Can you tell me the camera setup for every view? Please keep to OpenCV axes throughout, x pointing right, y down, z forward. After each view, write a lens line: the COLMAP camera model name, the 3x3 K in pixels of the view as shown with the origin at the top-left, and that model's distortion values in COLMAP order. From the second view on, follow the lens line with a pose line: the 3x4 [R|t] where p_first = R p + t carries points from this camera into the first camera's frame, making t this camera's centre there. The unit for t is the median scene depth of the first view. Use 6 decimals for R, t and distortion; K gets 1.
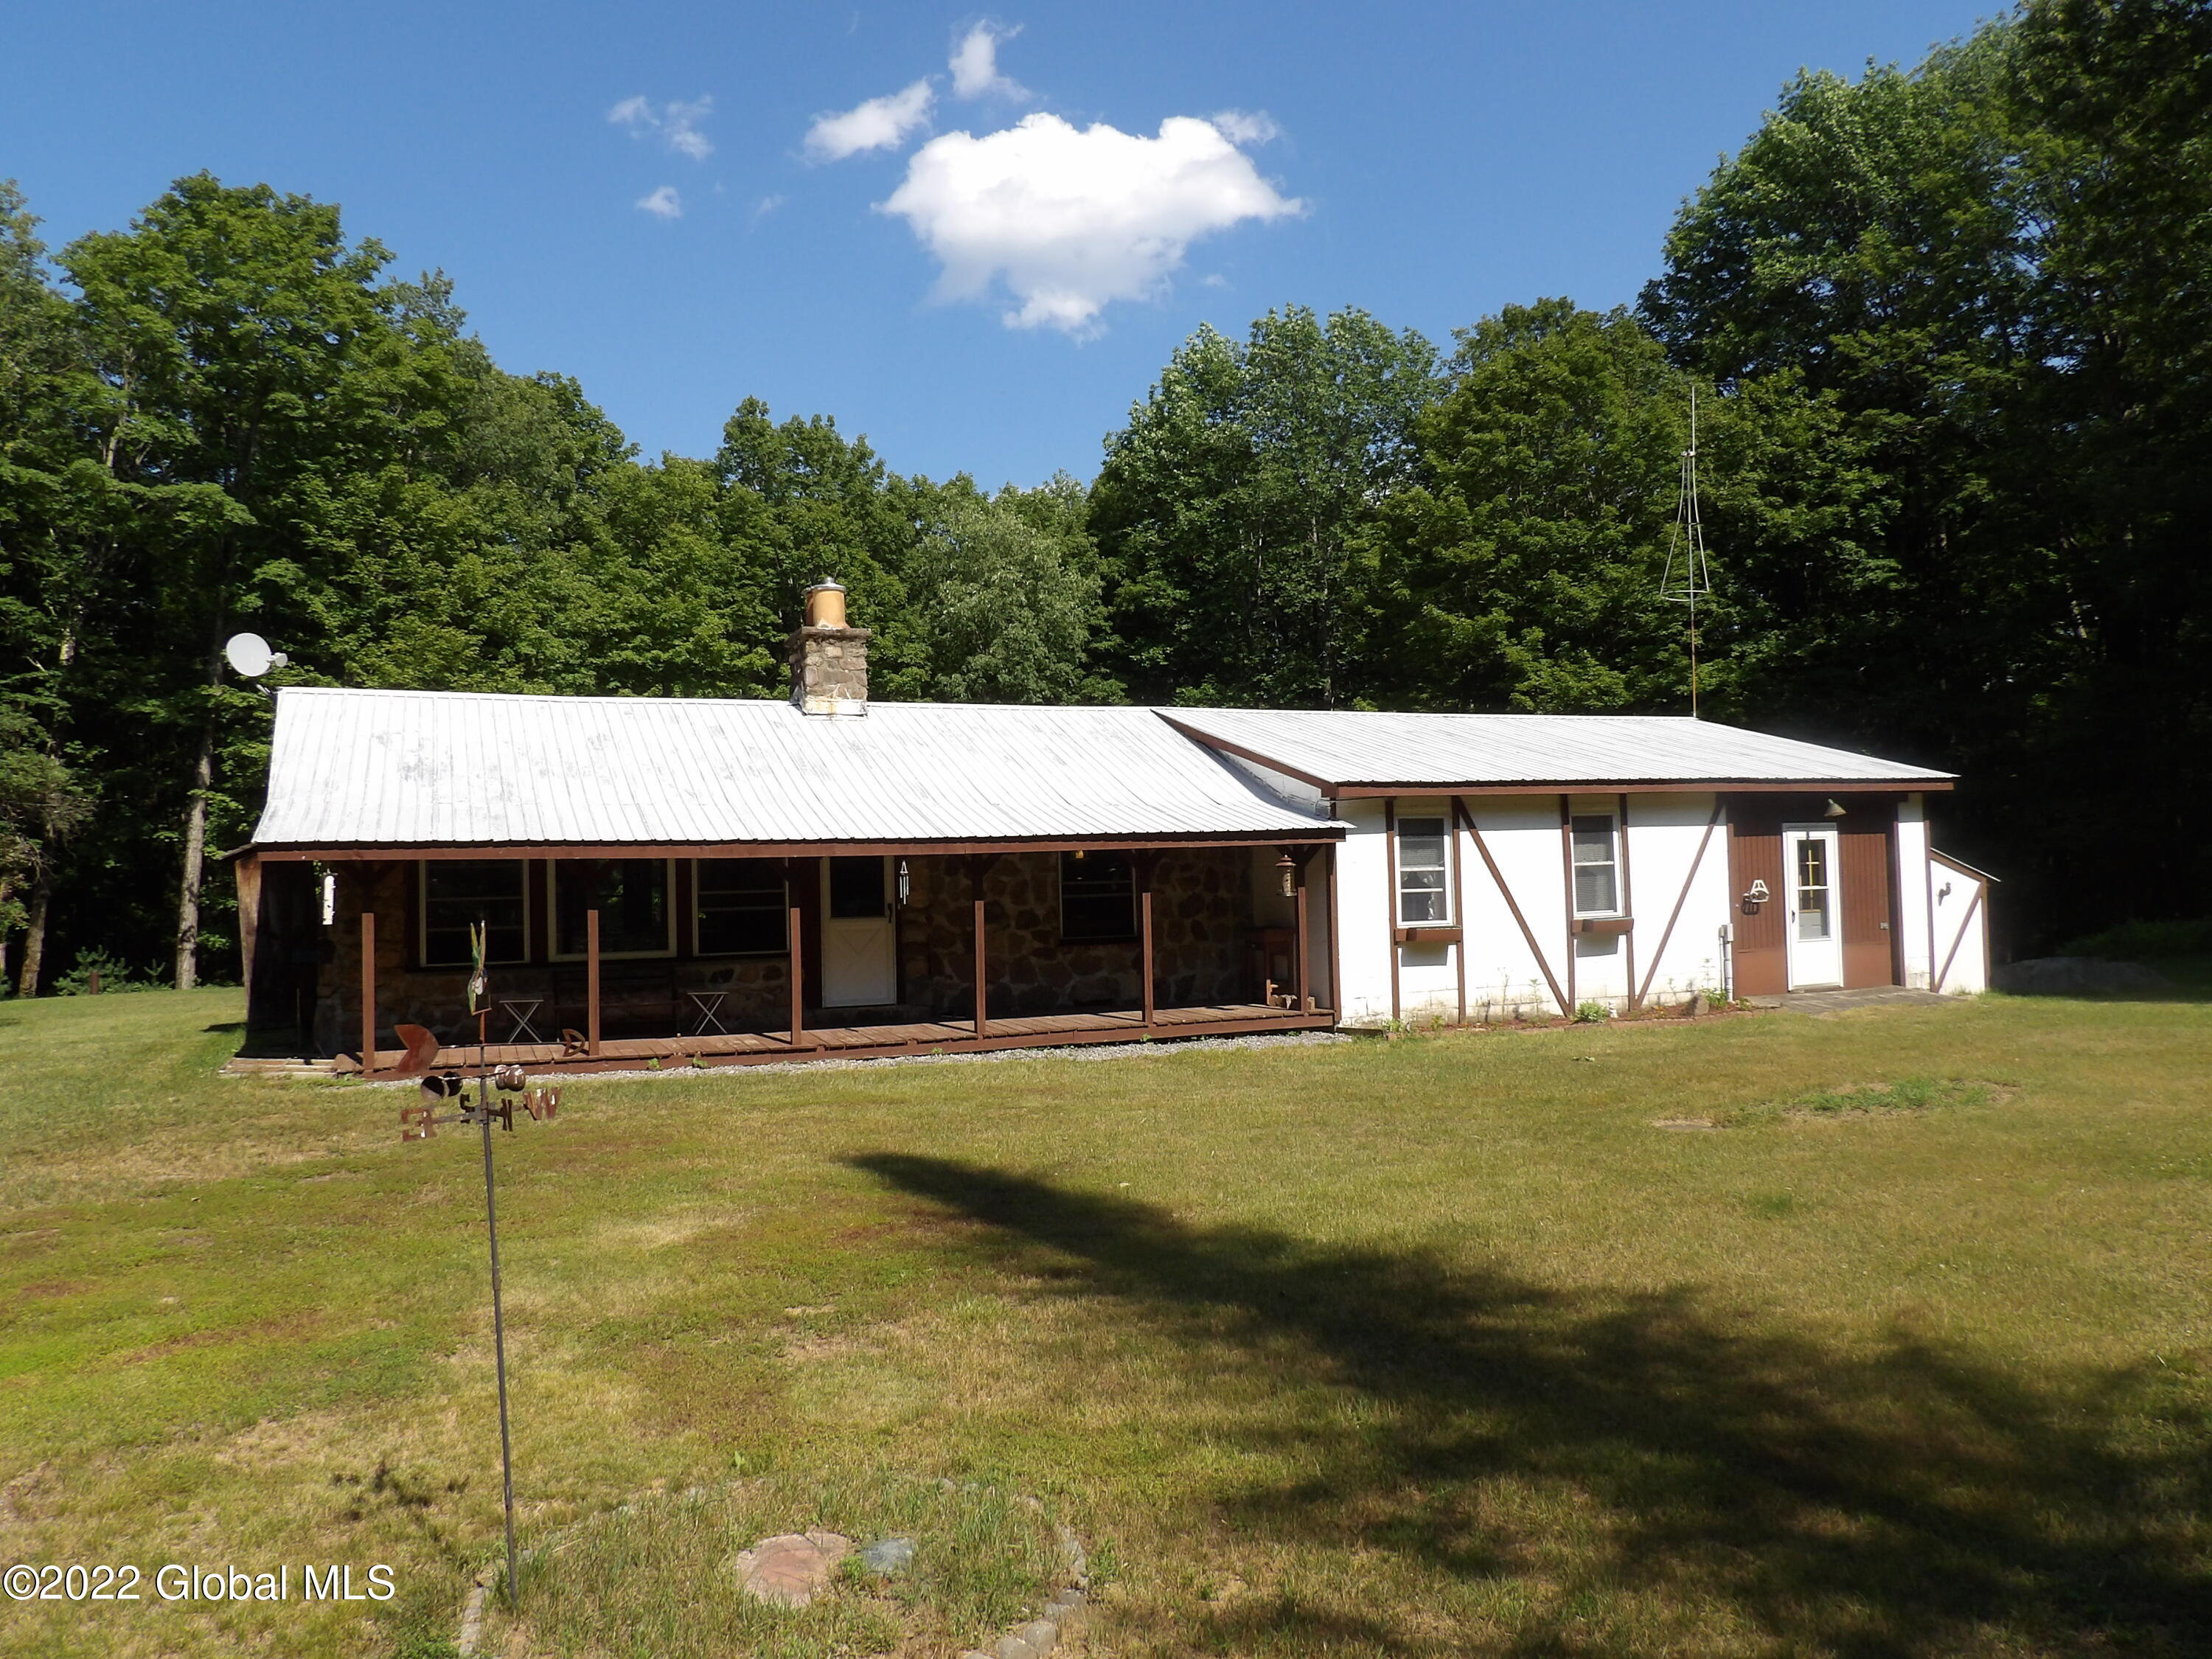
lens RADIAL K [[1587.8, 0, 1094.6], [0, 1587.8, 823.0], [0, 0, 1]] dist [-0.034356, 0.043705]
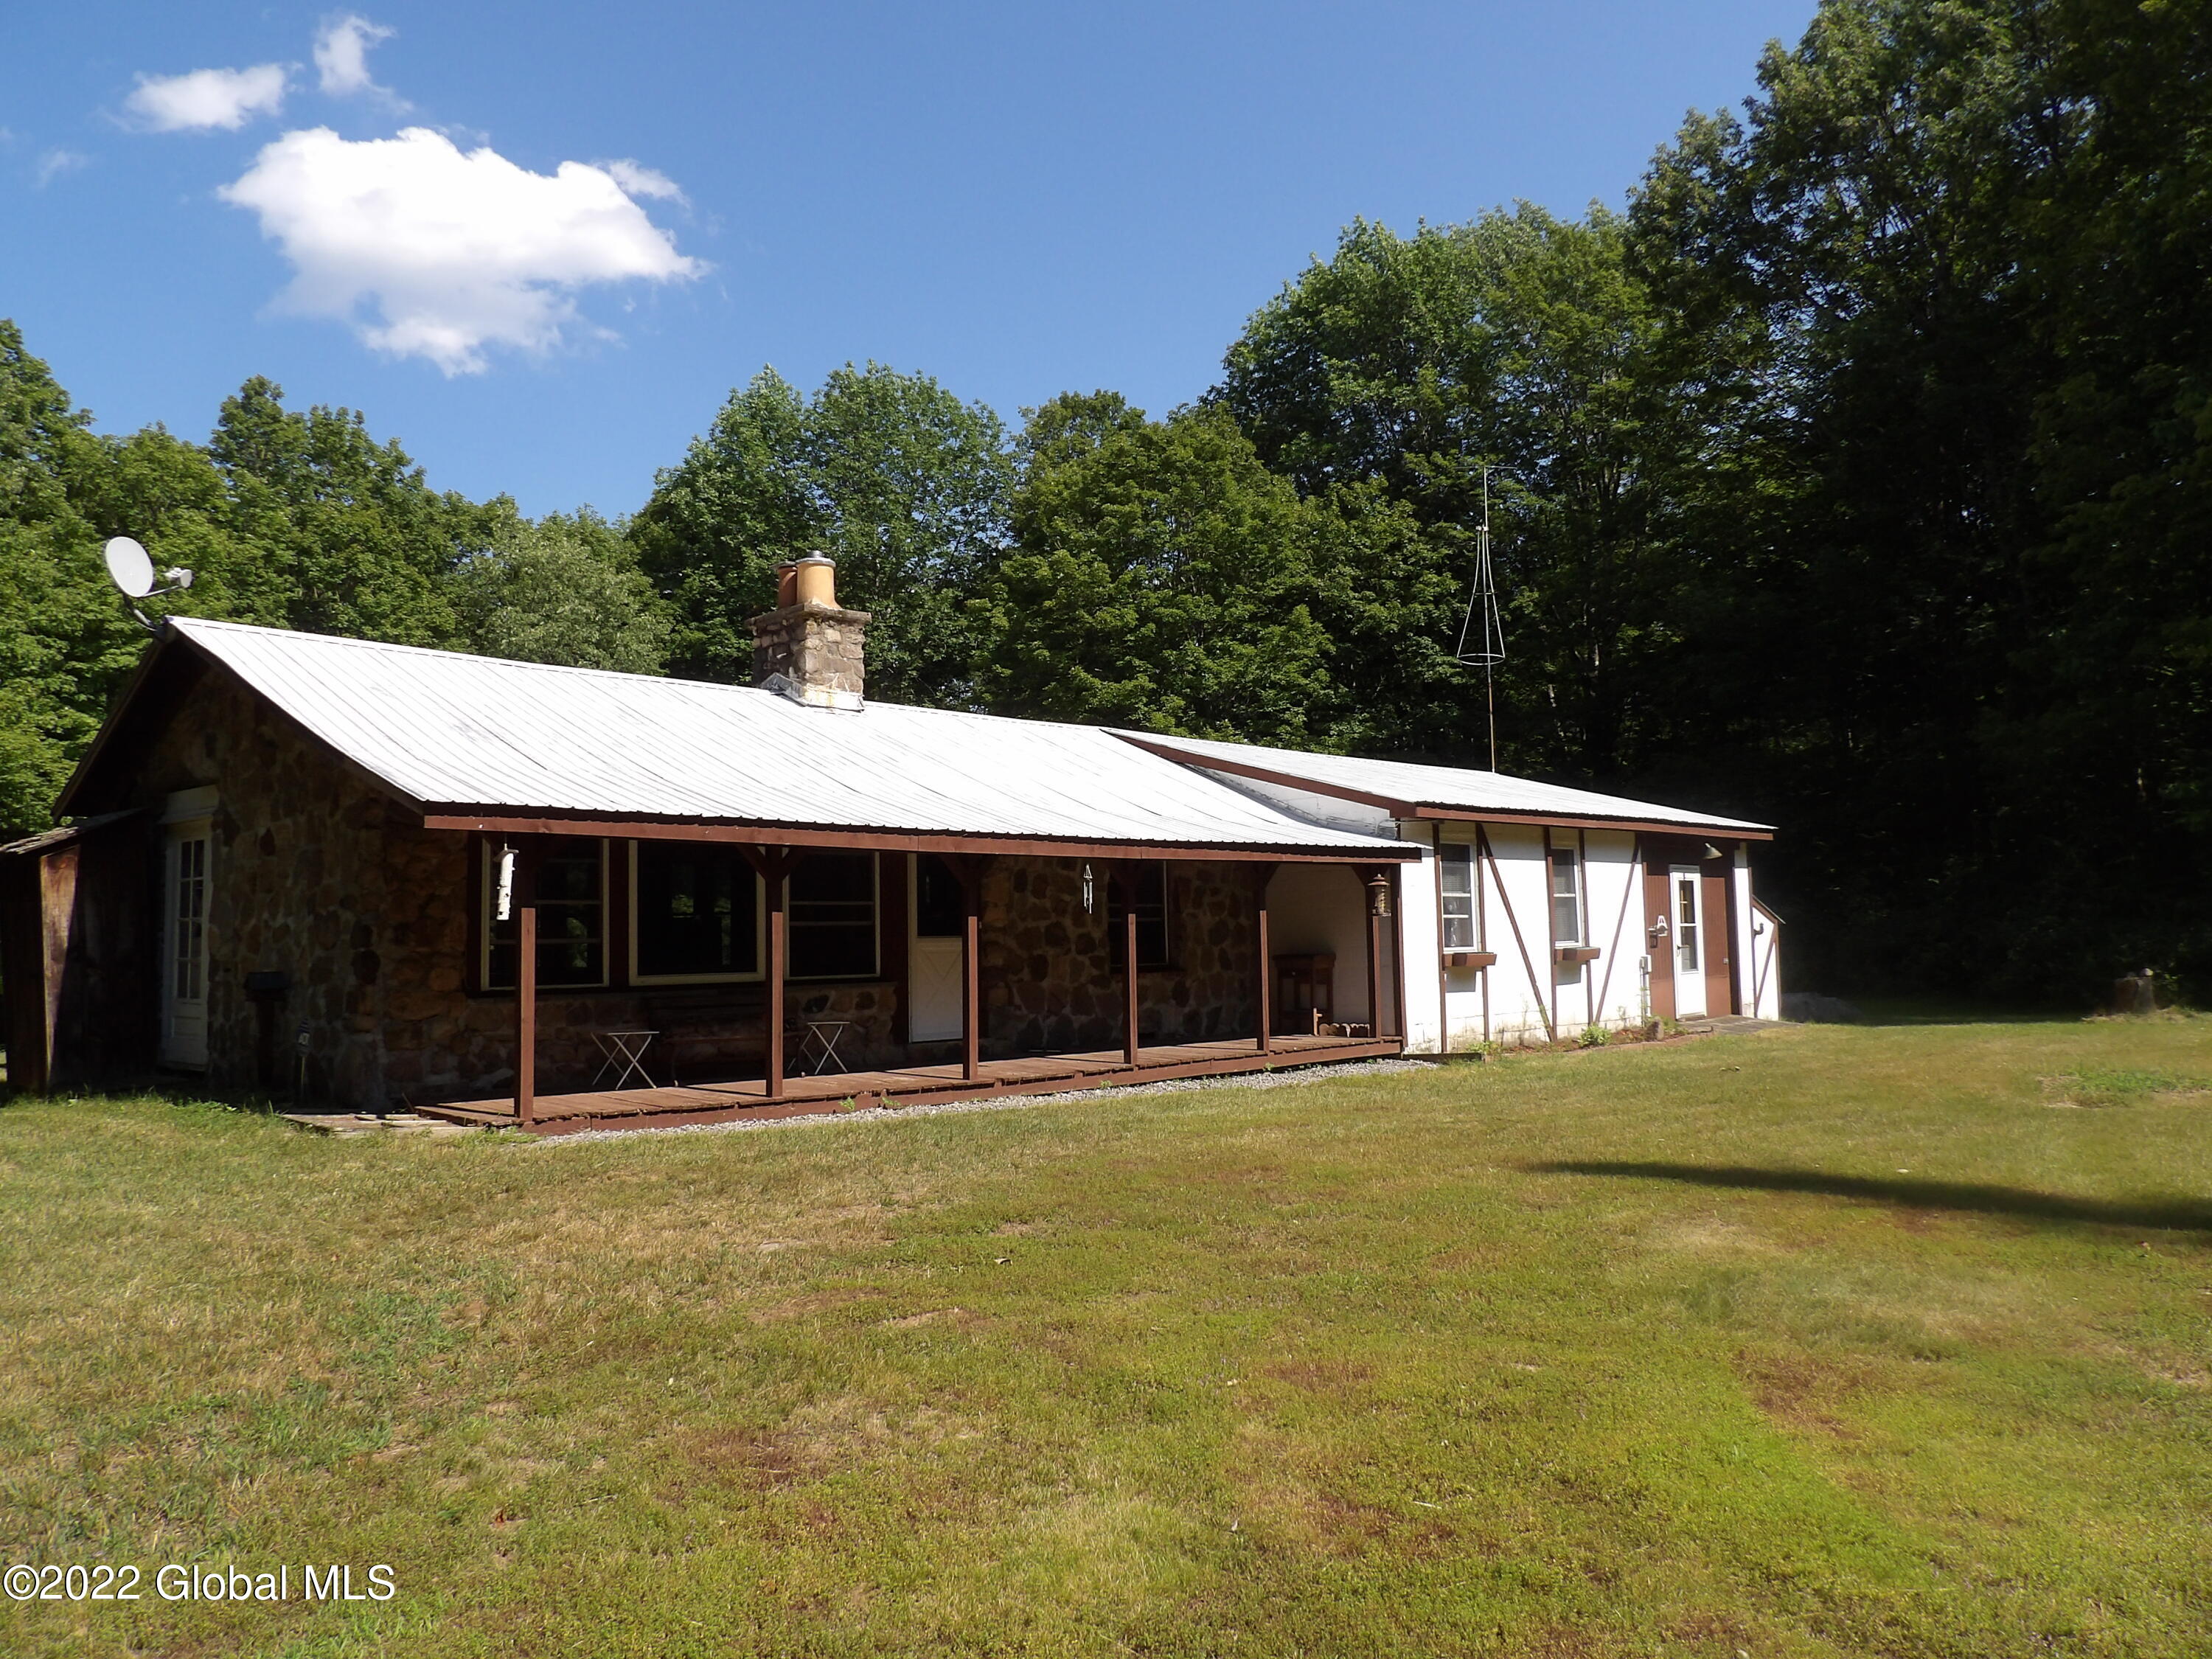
lens RADIAL K [[1587.8, 0, 1094.6], [0, 1587.8, 823.0], [0, 0, 1]] dist [-0.034356, 0.043705]
pose [[0.922547, 0.035069, 0.384288, -0.172940], [-0.014677, 0.998330, -0.055872, 0.019089], [-0.385606, 0.045904, 0.921521, 0.073816]]
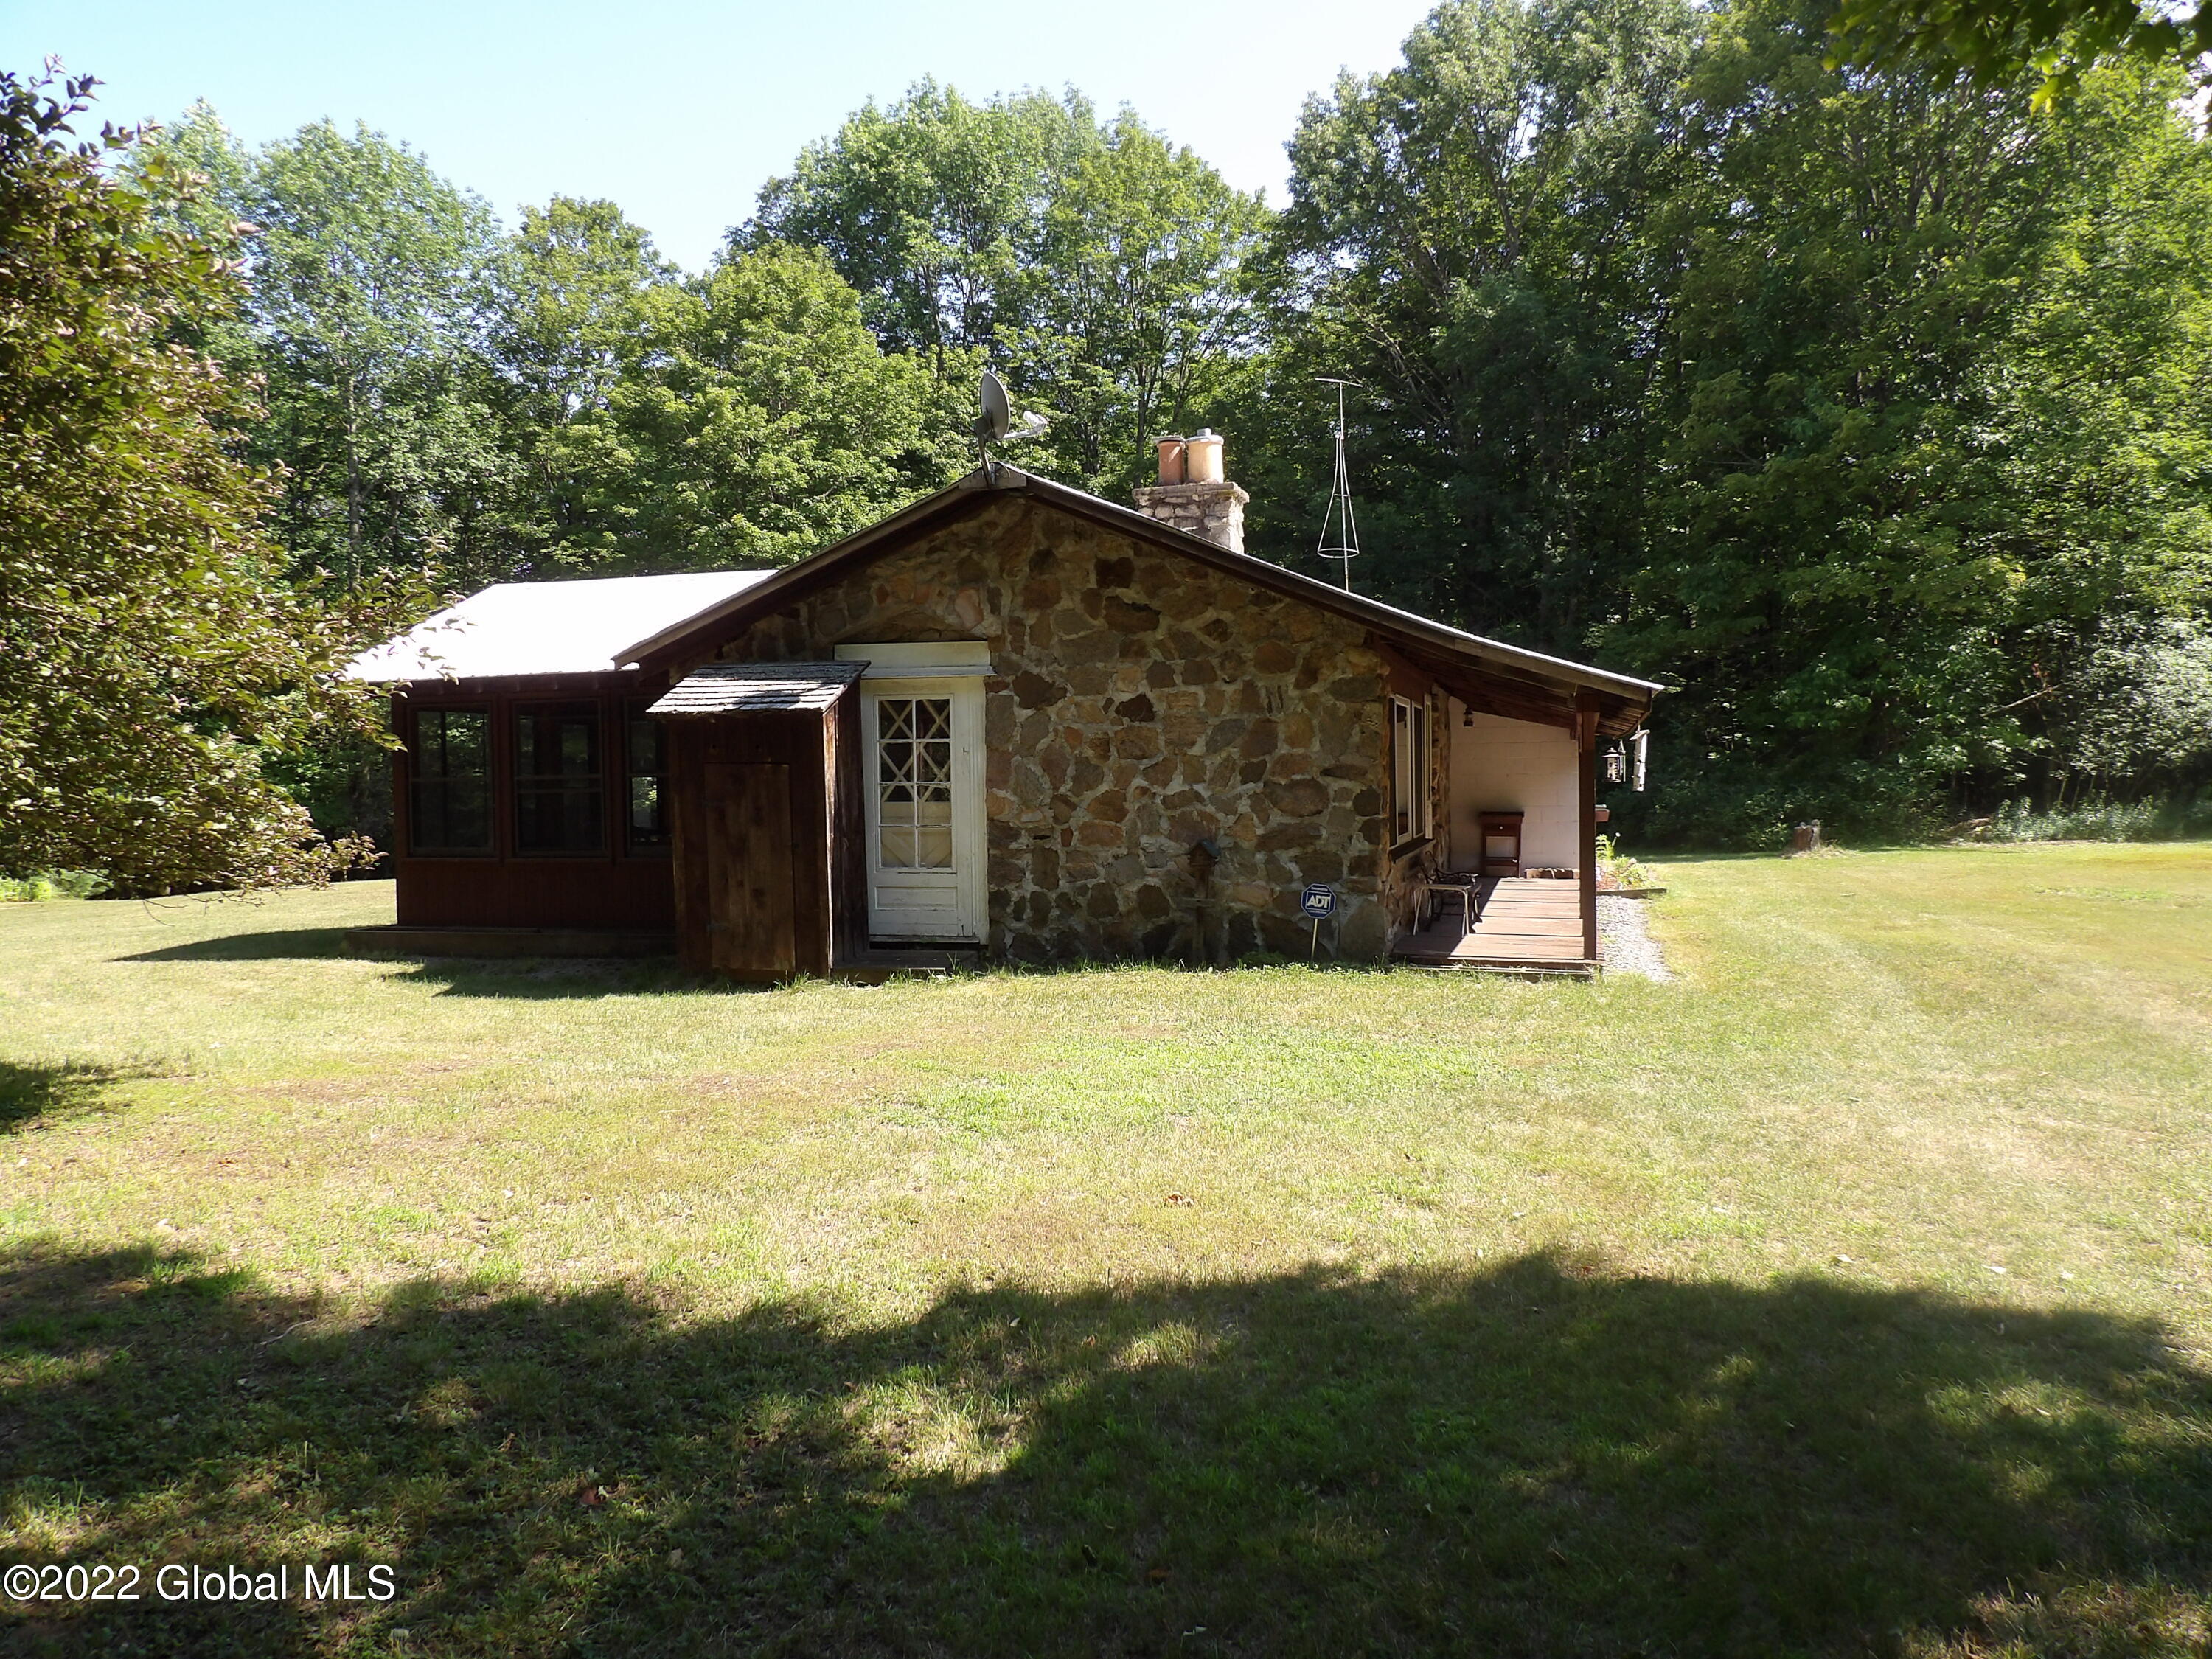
lens RADIAL K [[1587.8, 0, 1094.6], [0, 1587.8, 823.0], [0, 0, 1]] dist [-0.034356, 0.043705]
pose [[0.634216, -0.004574, 0.773143, -0.435715], [-0.026311, 0.999276, 0.027495, 0.022696], [-0.772708, -0.037780, 0.633636, 0.224905]]
